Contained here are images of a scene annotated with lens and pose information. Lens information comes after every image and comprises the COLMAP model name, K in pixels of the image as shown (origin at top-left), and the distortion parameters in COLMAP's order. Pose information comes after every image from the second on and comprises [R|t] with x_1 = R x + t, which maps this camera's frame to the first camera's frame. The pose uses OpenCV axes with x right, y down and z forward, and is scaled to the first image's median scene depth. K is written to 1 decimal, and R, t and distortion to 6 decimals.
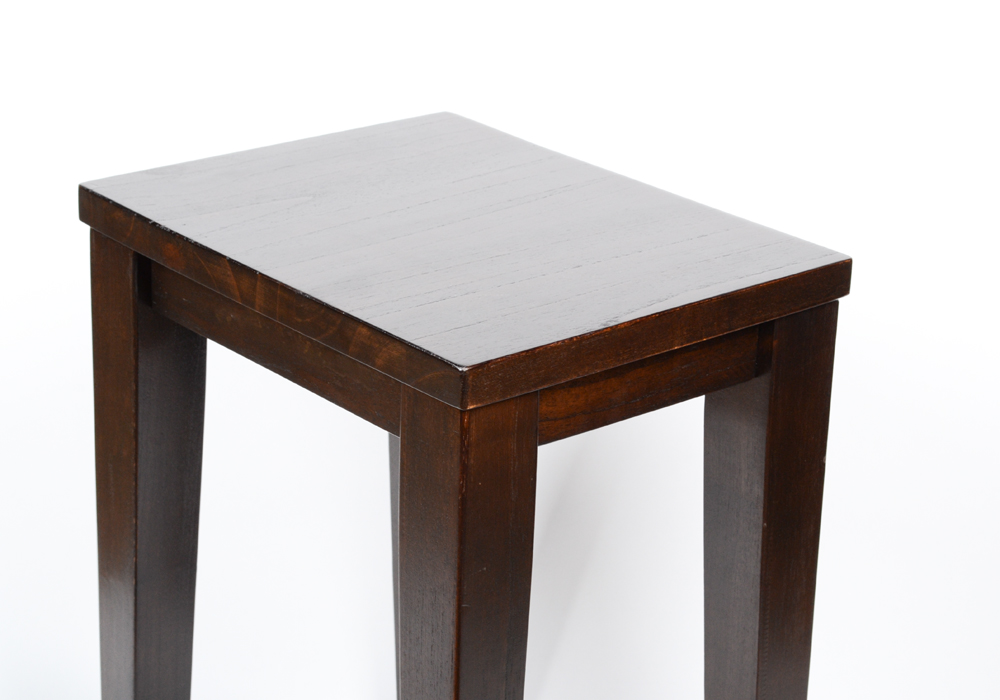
lens RADIAL K [[2529.2, 0, 500.8], [0, 2529.2, 346.6], [0, 0, 1]] dist [0.038863, 0.000000]
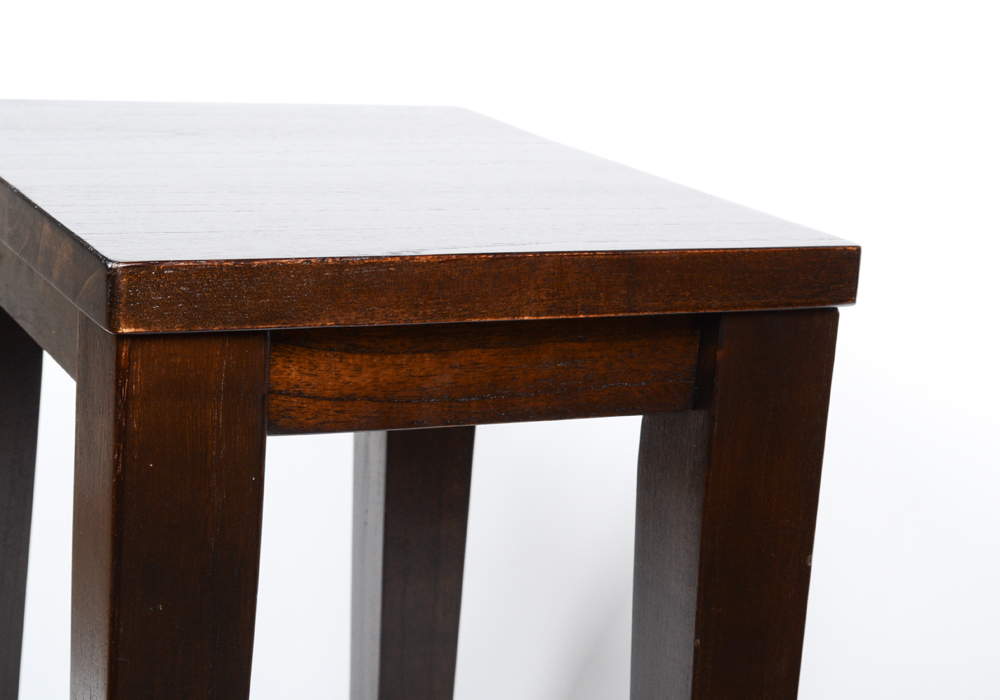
lens RADIAL K [[2127.5, 0, 498.5], [0, 2127.5, 352.8], [0, 0, 1]] dist [0.038816, 0.000000]
pose [[0.963477, 0.098951, -0.248838, 0.196605], [-0.134176, 0.982551, -0.128802, 0.079440], [0.231751, 0.157486, 0.959942, 0.472205]]
